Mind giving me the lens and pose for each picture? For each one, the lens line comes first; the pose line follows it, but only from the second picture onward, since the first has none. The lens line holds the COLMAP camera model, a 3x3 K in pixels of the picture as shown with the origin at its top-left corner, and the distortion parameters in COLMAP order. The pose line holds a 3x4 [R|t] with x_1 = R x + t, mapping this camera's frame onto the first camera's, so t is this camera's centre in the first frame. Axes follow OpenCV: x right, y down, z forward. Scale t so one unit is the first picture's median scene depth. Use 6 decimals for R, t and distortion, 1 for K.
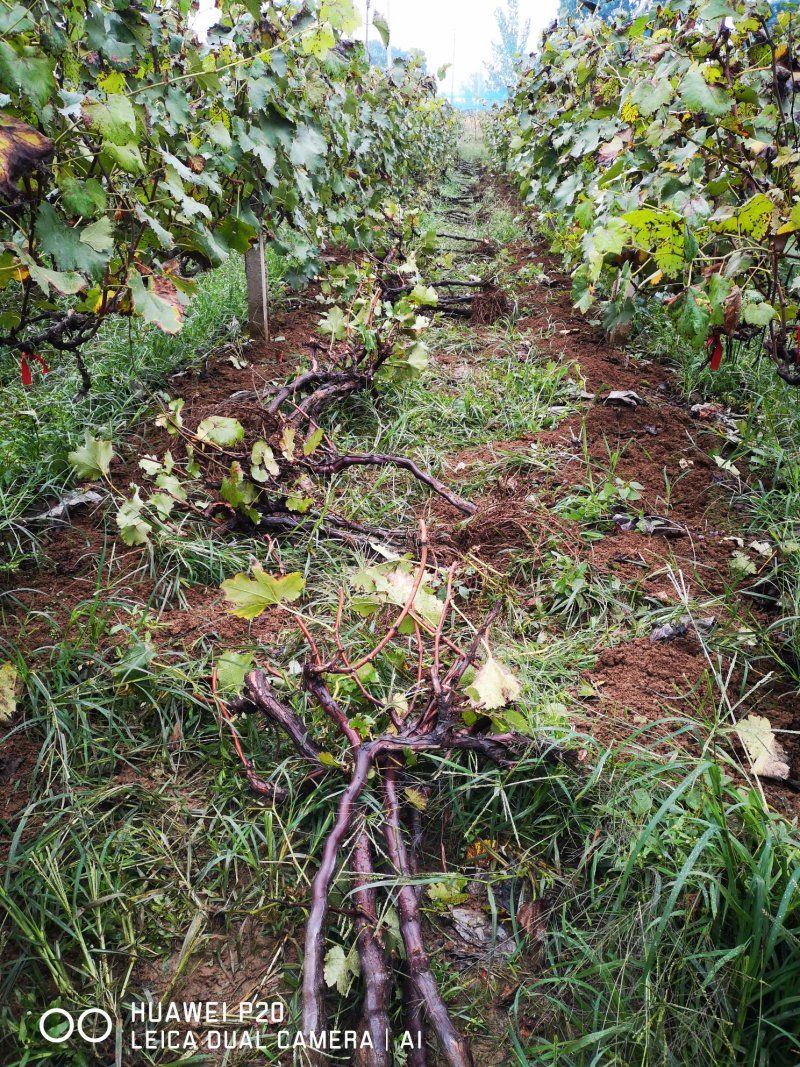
lens RADIAL K [[842.9, 0, 400.0], [0, 842.9, 533.5], [0, 0, 1]] dist [0.032932, -0.017200]
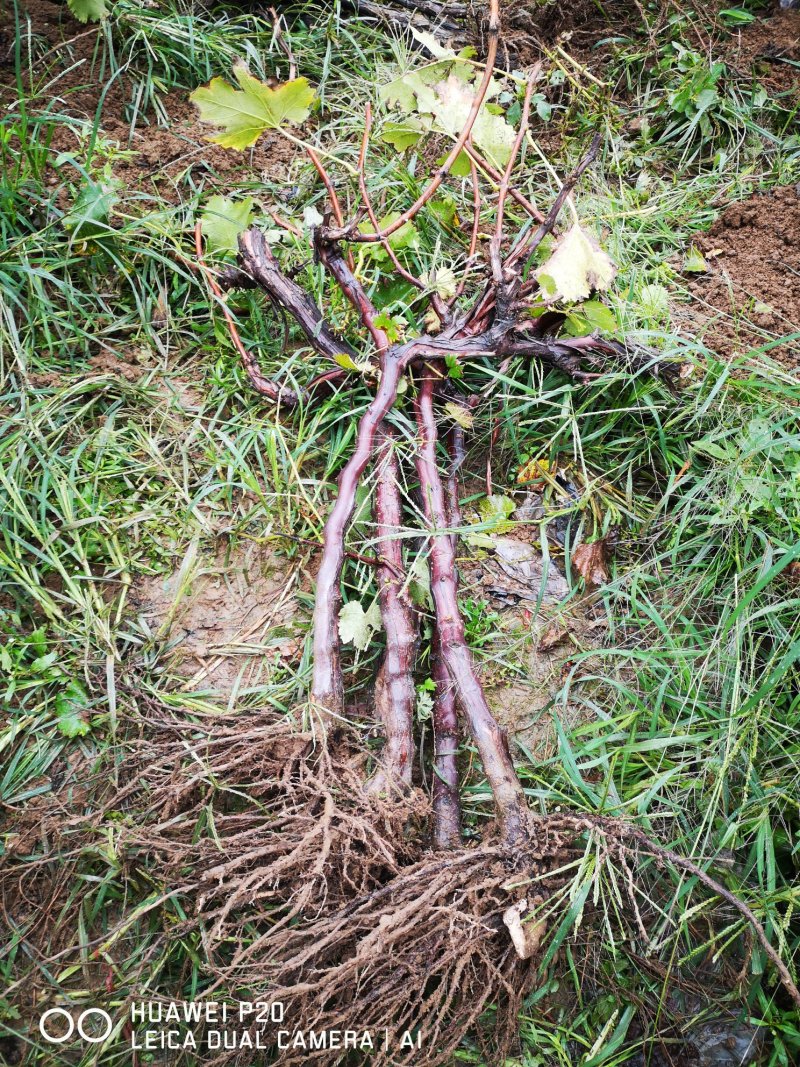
lens RADIAL K [[842.9, 0, 400.0], [0, 842.9, 533.5], [0, 0, 1]] dist [0.032932, -0.017200]
pose [[0.997985, 0.044476, -0.045260, 0.003921], [-0.013836, 0.848618, 0.528825, -0.005849], [0.061929, -0.527133, 0.847523, 0.246619]]
